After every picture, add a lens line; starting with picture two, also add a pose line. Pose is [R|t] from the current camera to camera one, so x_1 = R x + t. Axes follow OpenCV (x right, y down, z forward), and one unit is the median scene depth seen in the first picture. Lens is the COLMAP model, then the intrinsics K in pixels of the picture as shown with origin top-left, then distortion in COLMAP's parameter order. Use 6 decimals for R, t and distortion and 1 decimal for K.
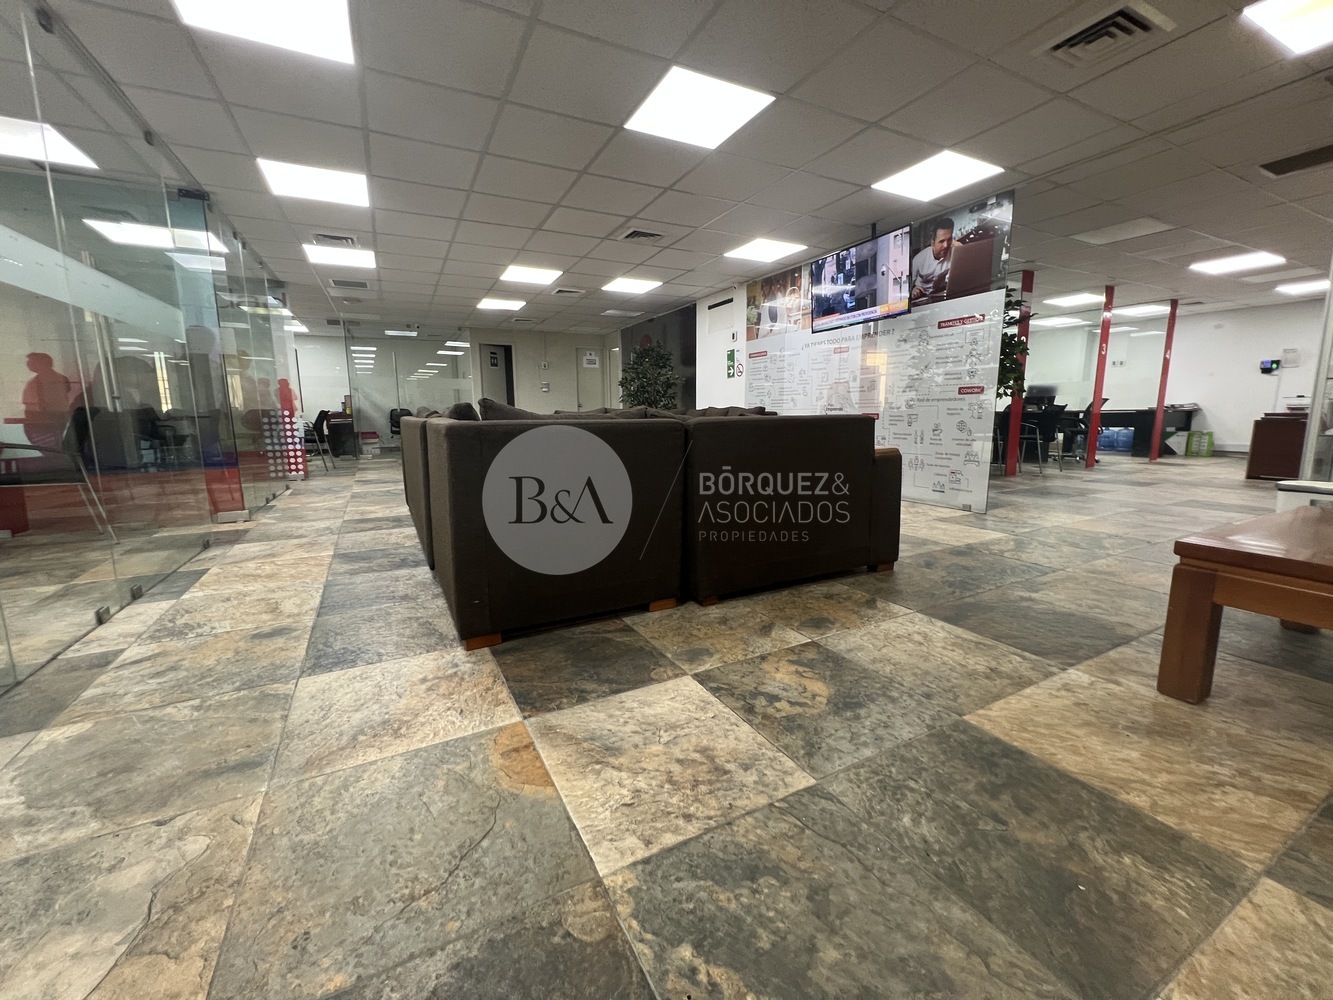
lens RADIAL K [[535.1, 0, 666.0], [0, 535.1, 494.7], [0, 0, 1]] dist [-0.004465, 0.001012]
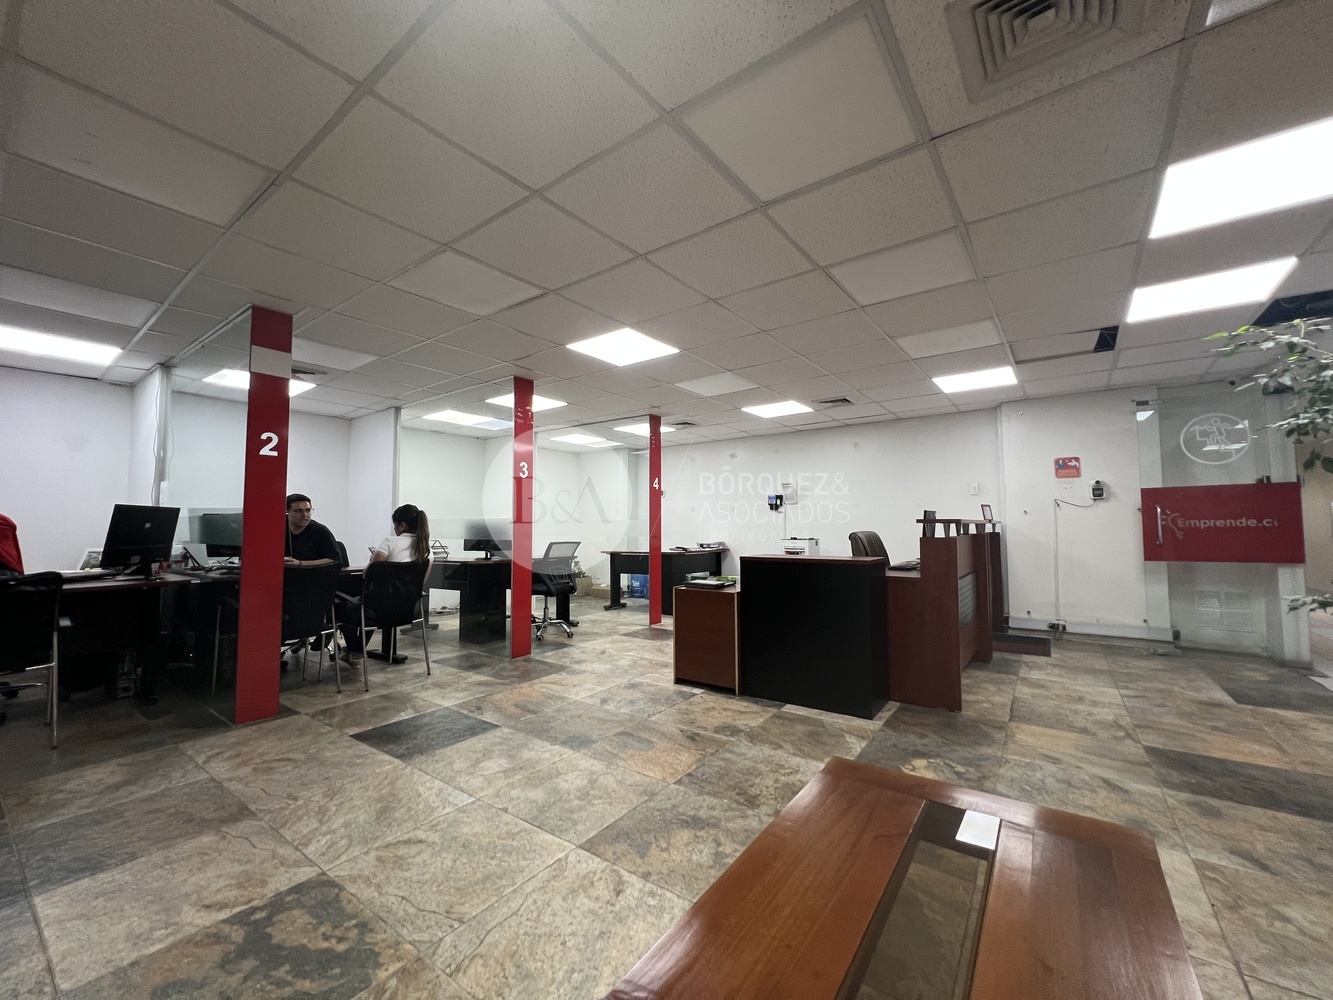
lens RADIAL K [[535.1, 0, 665.7], [0, 535.1, 496.1], [0, 0, 1]] dist [-0.004465, 0.001012]
pose [[0.899582, 0.031513, 0.435614, 1.611936], [0.064172, 0.977032, -0.203201, -0.230483], [-0.432012, 0.210750, 0.876898, 0.844349]]
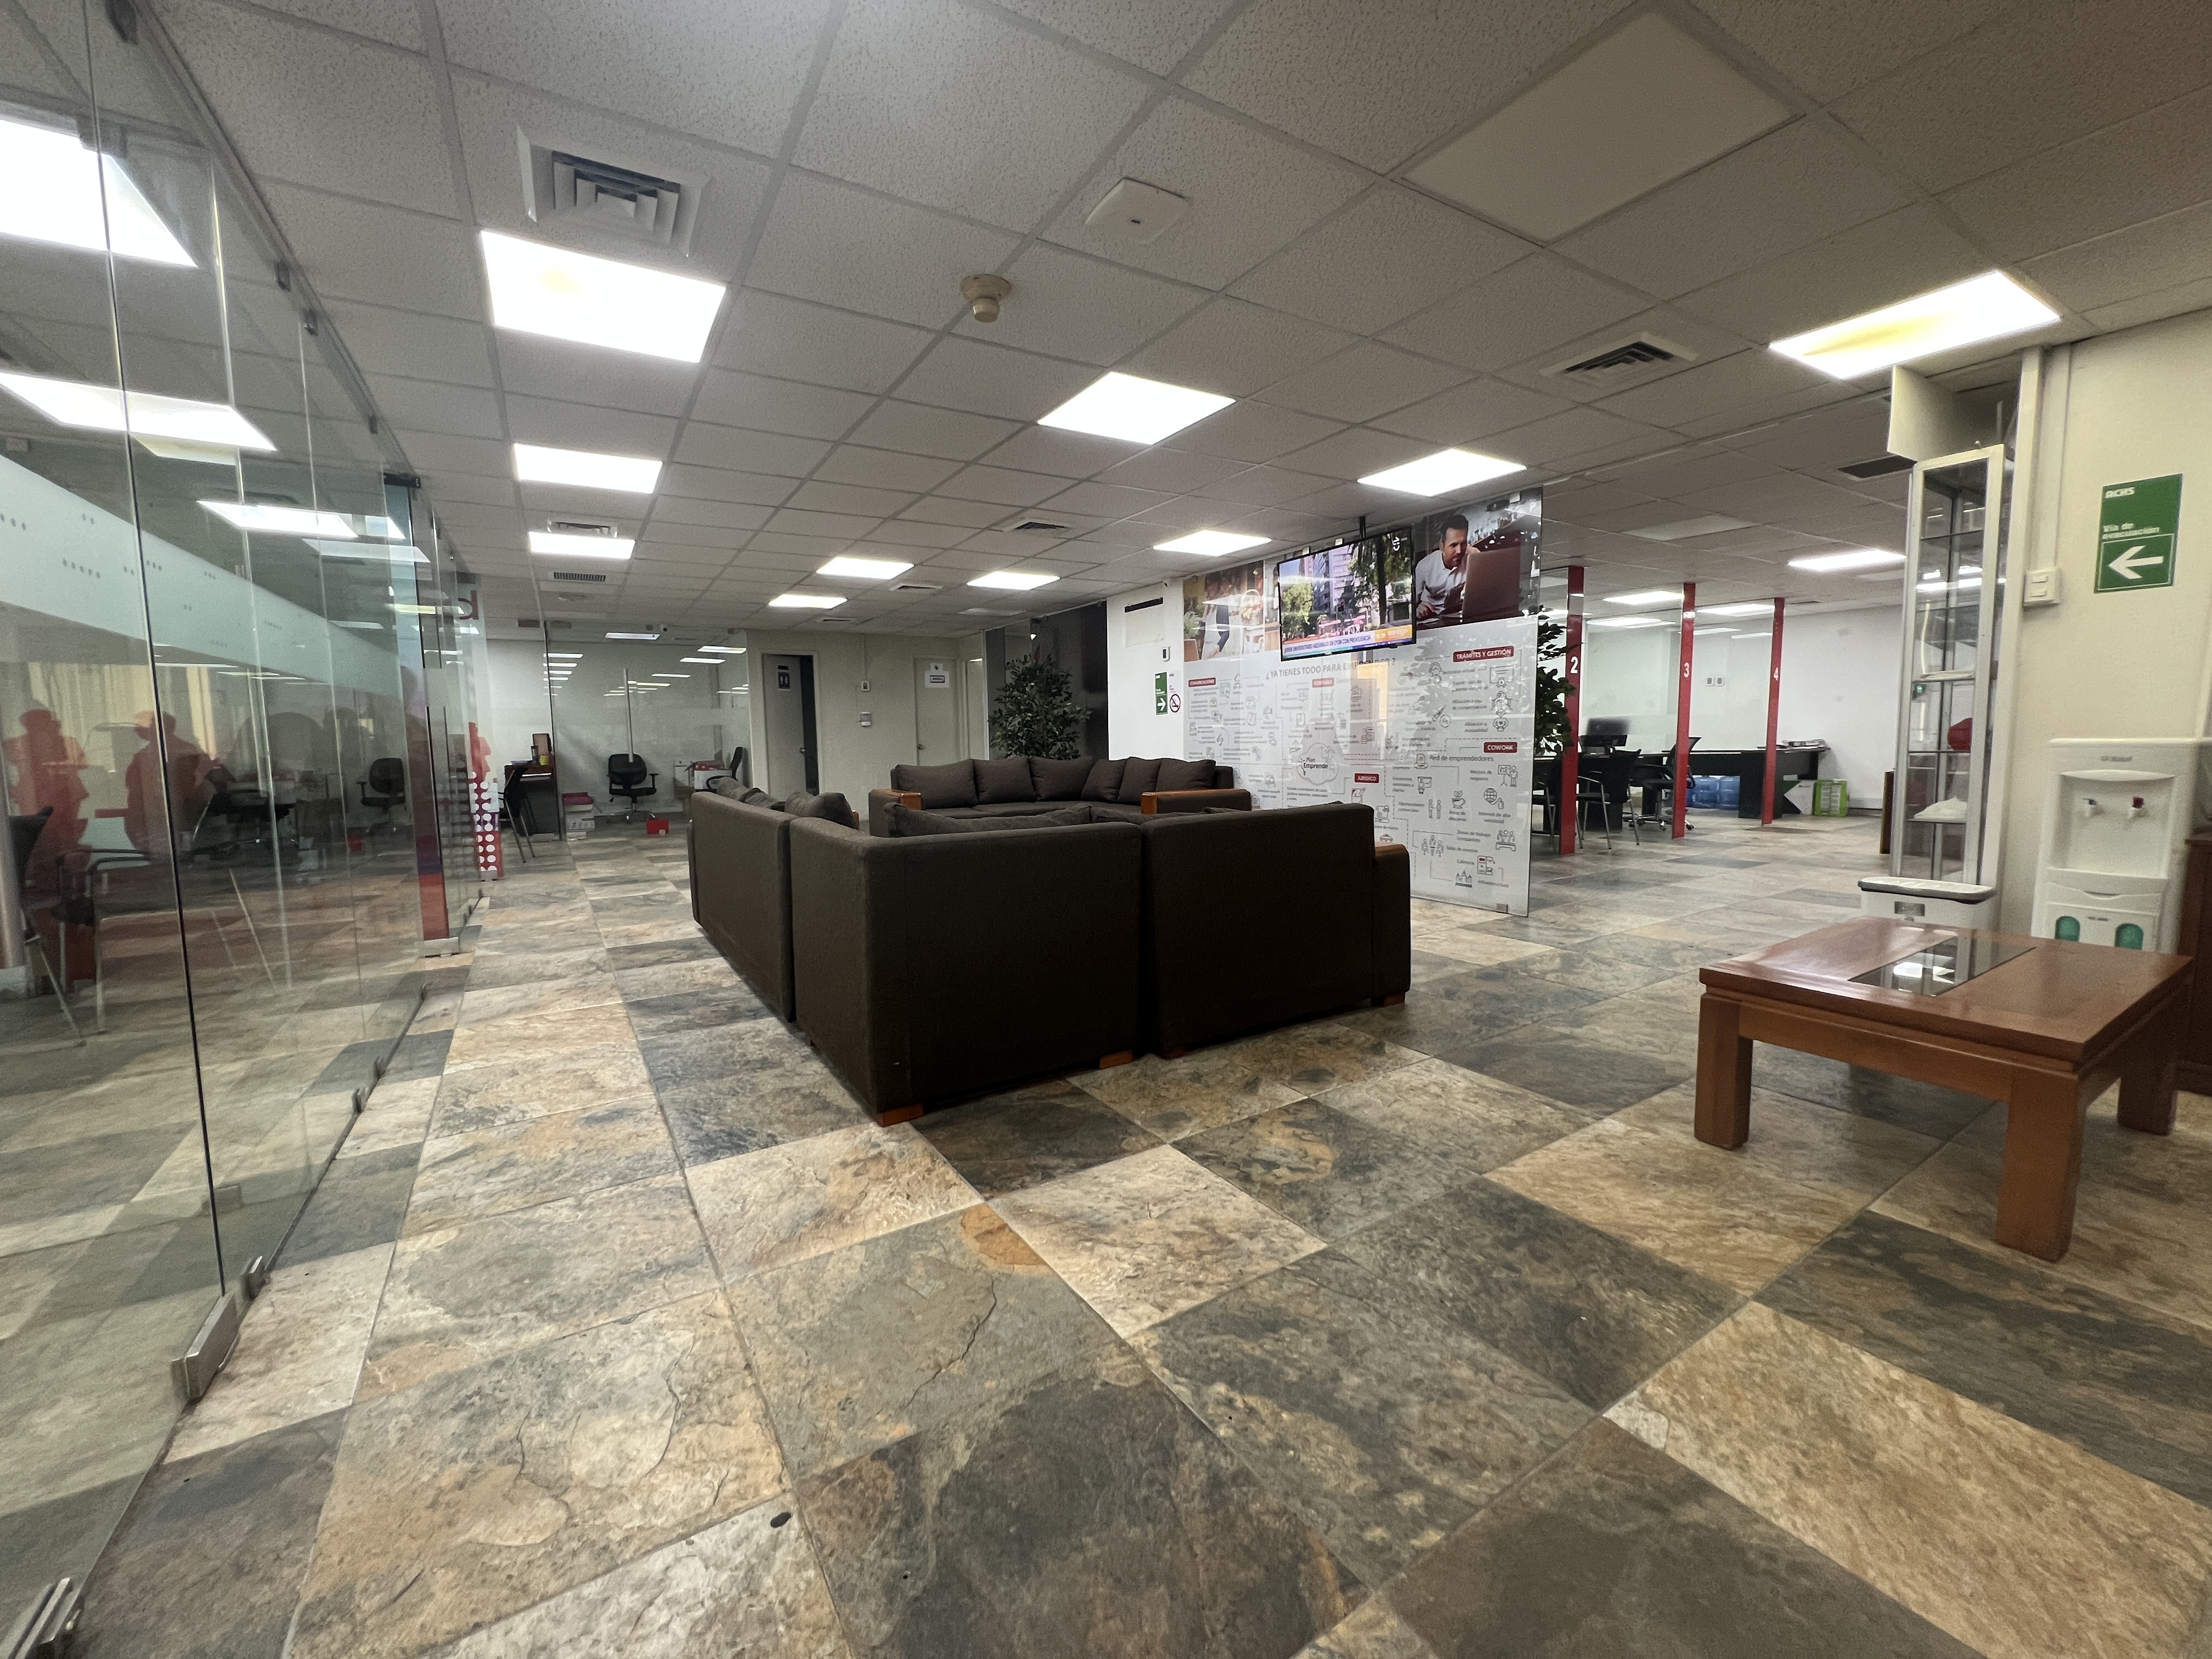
lens RADIAL K [[887.9, 0, 1104.0], [0, 887.9, 821.5], [0, 0, 1]] dist [-0.004465, 0.001012]
pose [[0.997072, -0.014913, 0.075003, -0.084680], [0.019307, 0.998118, -0.058207, -0.047127], [-0.073993, 0.059485, 0.995483, -0.221026]]
